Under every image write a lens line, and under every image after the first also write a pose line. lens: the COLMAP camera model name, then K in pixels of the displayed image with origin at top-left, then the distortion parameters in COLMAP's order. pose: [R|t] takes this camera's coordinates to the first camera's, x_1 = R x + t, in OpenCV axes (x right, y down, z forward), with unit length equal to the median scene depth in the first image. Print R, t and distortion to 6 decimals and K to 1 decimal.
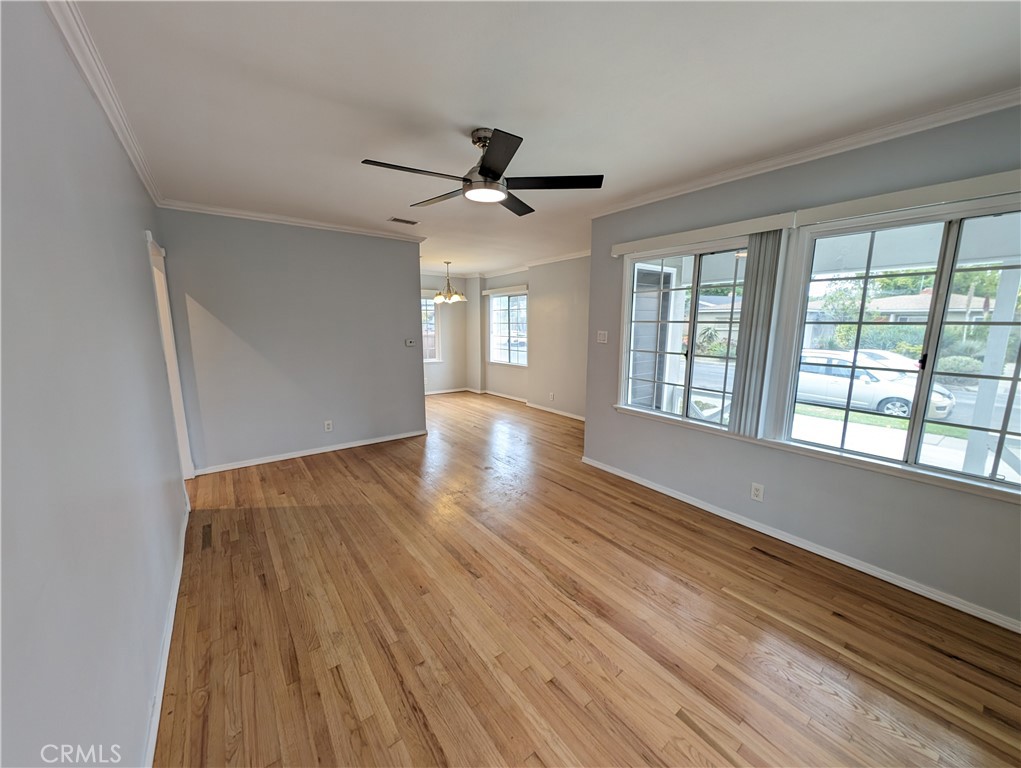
lens RADIAL K [[385.5, 0, 513.4], [0, 385.5, 384.6], [0, 0, 1]] dist [-0.001872, -0.000081]
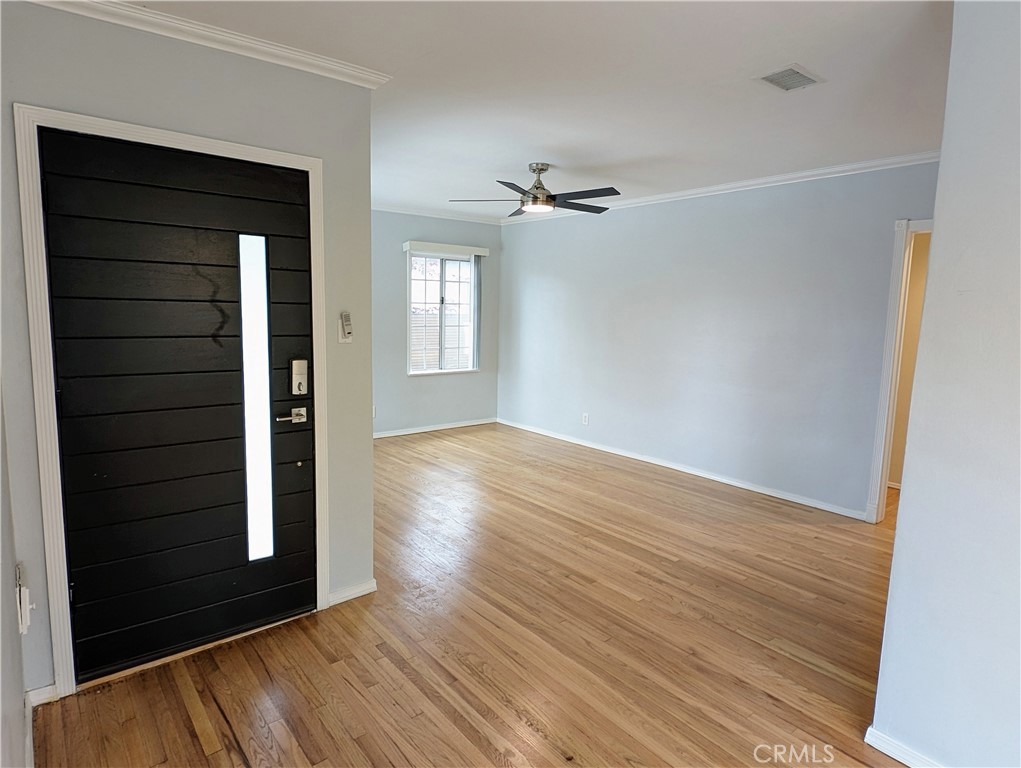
lens RADIAL K [[594.7, 0, 509.5], [0, 594.7, 375.6], [0, 0, 1]] dist [0.000501, 0.001212]
pose [[-0.999078, -0.021114, -0.037380, 0.060340], [-0.030416, 0.962598, 0.269221, -0.337290], [0.030298, 0.270110, -0.962353, 2.115413]]
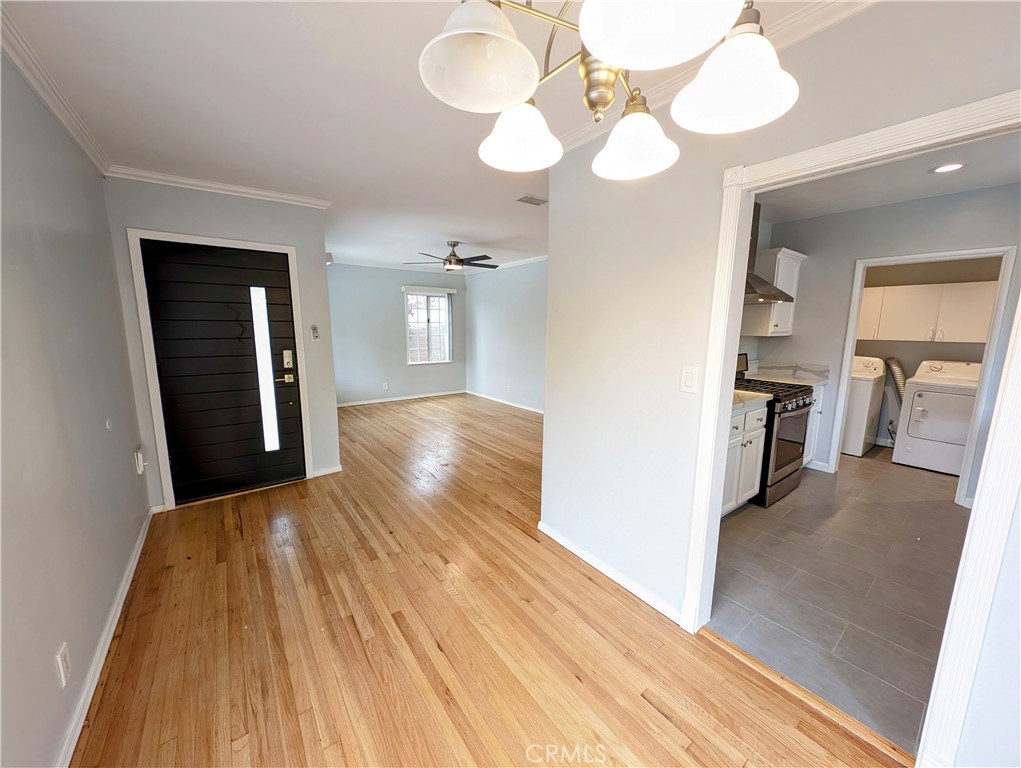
lens RADIAL K [[385.5, 0, 513.4], [0, 385.5, 384.6], [0, 0, 1]] dist [-0.001872, -0.000081]
pose [[-0.999900, -0.011126, -0.008742, -0.288187], [-0.013265, 0.952104, 0.305486, -0.367871], [0.004925, 0.305571, -0.952156, 2.341855]]
